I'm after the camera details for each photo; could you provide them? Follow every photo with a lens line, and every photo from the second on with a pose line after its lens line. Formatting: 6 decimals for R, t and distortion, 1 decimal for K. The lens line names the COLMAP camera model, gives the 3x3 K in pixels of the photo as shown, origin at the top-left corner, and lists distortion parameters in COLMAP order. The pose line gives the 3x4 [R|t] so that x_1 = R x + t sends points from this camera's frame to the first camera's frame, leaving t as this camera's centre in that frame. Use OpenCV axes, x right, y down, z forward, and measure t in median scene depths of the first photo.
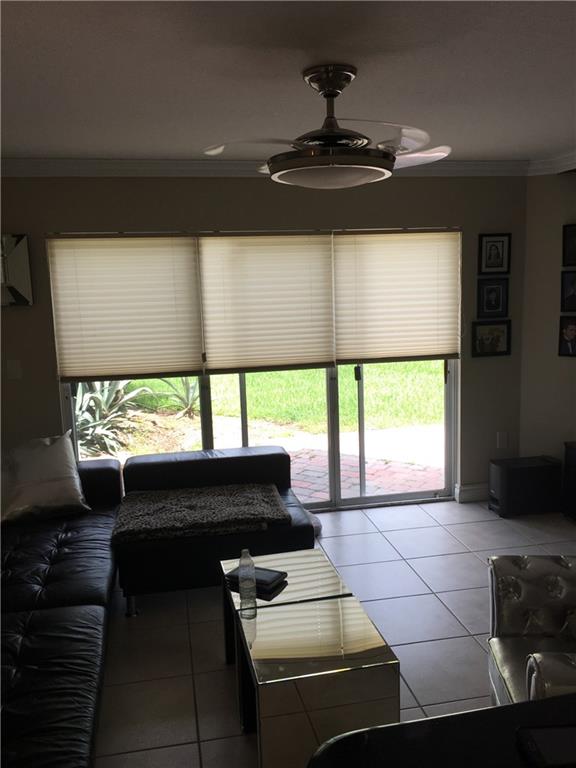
lens RADIAL K [[660.6, 0, 288.0], [0, 660.6, 384.0], [0, 0, 1]] dist [0.083195, -0.126234]
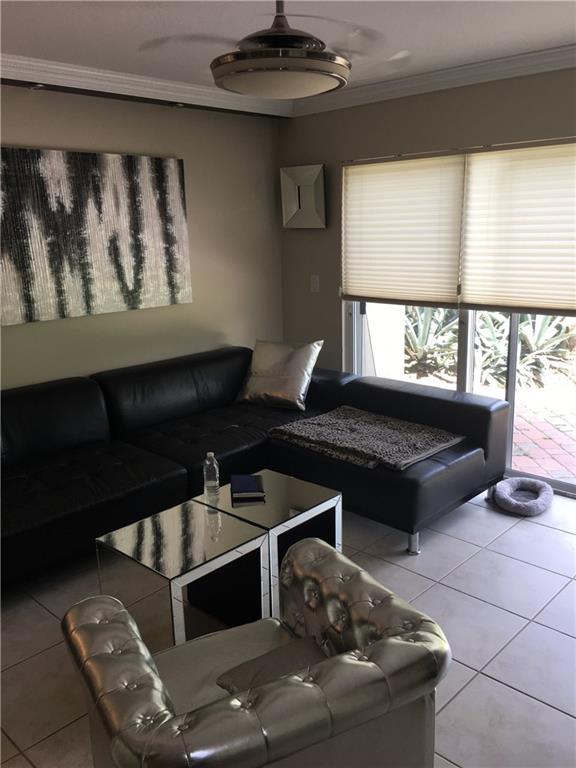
lens RADIAL K [[660.6, 0, 288.0], [0, 660.6, 384.0], [0, 0, 1]] dist [0.083195, -0.126234]
pose [[0.577448, 0.207232, -0.789689, 0.505309], [-0.122896, 0.978292, 0.166860, -0.037079], [0.807125, 0.000697, 0.590381, 0.266055]]
